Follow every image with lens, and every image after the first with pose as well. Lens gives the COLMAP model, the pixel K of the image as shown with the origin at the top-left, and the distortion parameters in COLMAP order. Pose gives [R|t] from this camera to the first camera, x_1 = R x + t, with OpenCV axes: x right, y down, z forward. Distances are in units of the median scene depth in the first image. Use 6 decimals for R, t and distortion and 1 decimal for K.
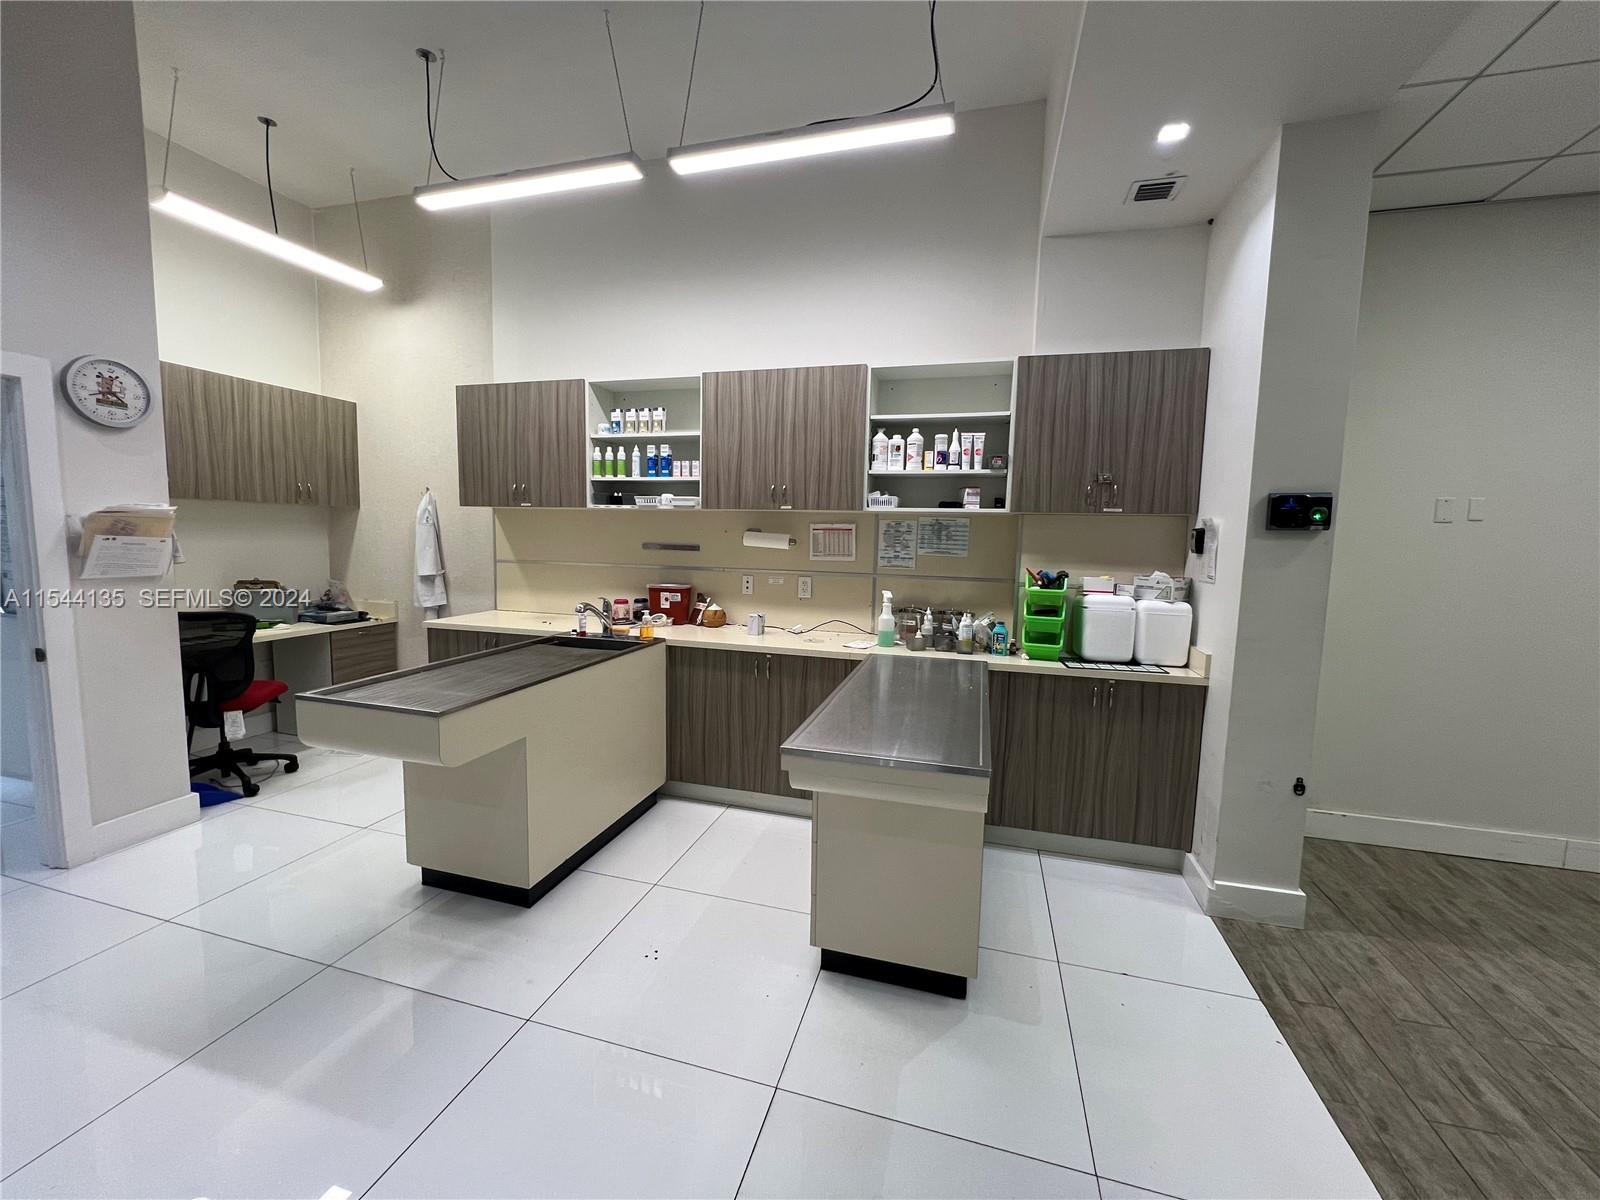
lens RADIAL K [[642.2, 0, 796.8], [0, 642.2, 594.9], [0, 0, 1]] dist [0.009709, -0.001089]
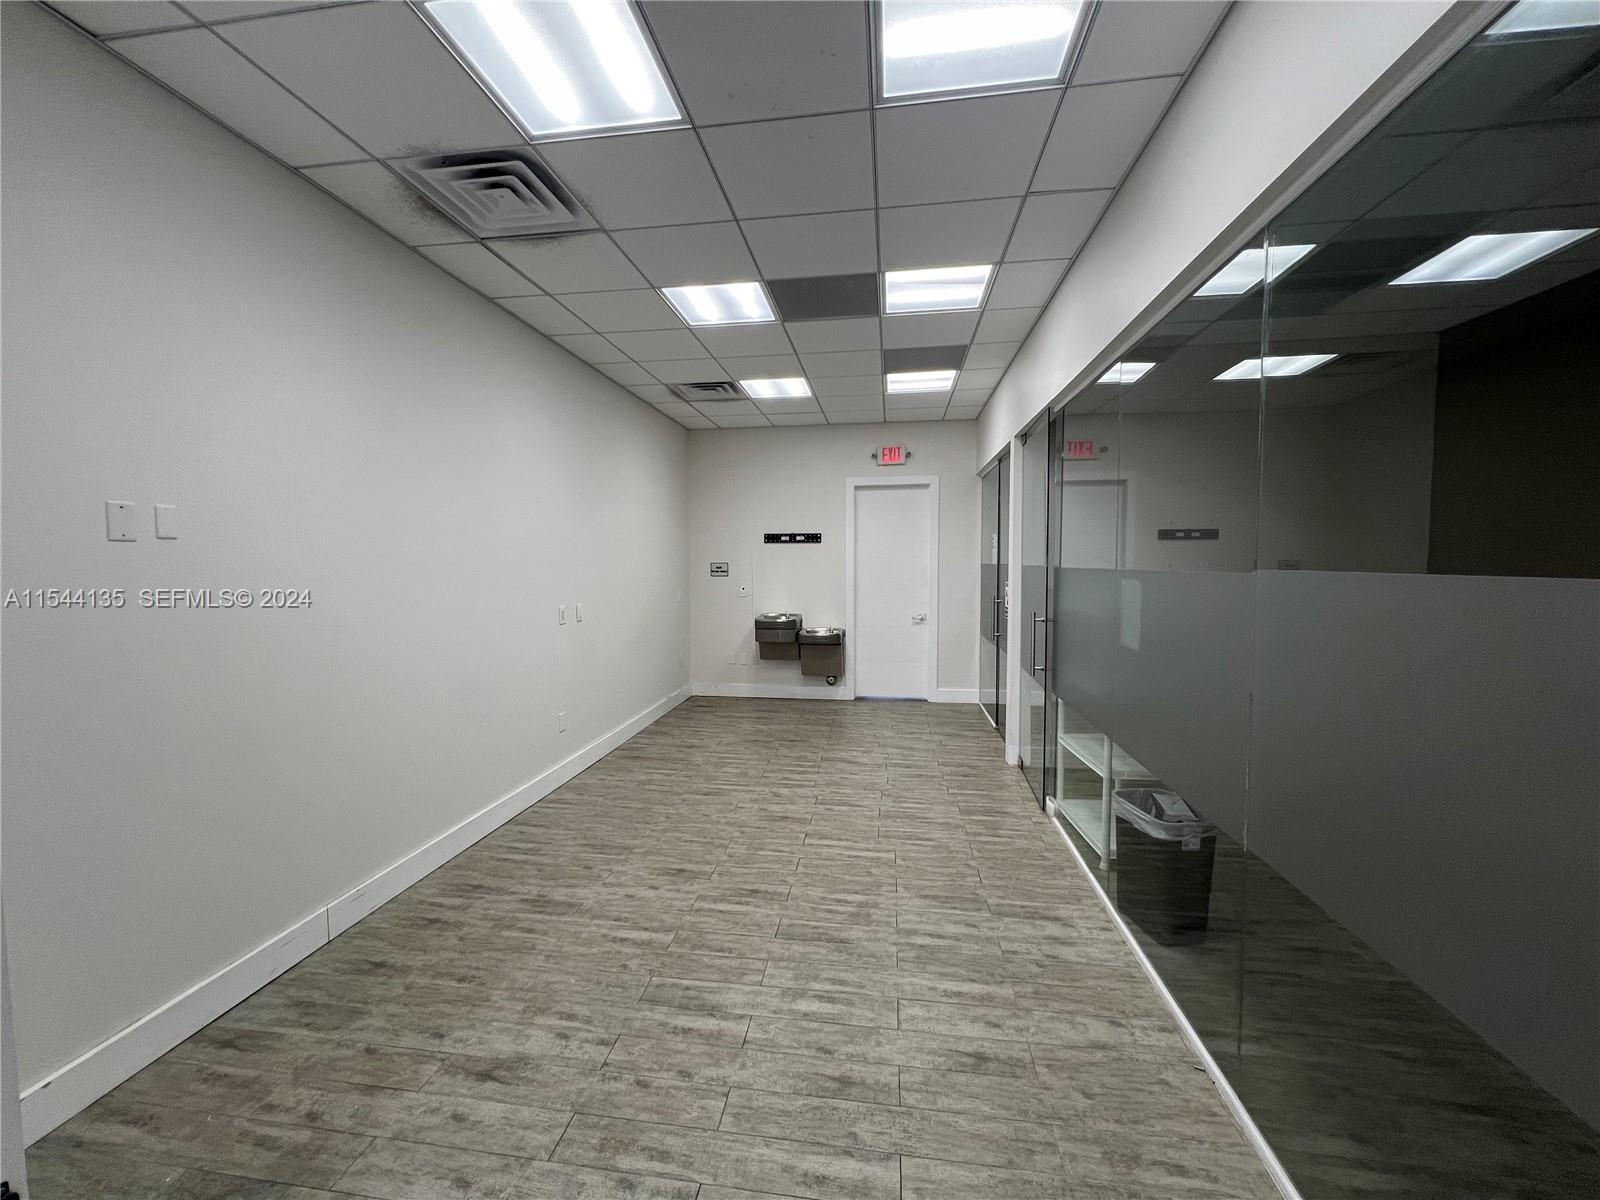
lens RADIAL K [[642.2, 0, 794.9], [0, 642.2, 591.8], [0, 0, 1]] dist [0.009709, -0.001089]
pose [[-0.125924, -0.082945, 0.988566, 0.302218], [0.087884, 0.991648, 0.094398, -0.069785], [-0.988140, 0.098766, -0.117582, 0.464532]]
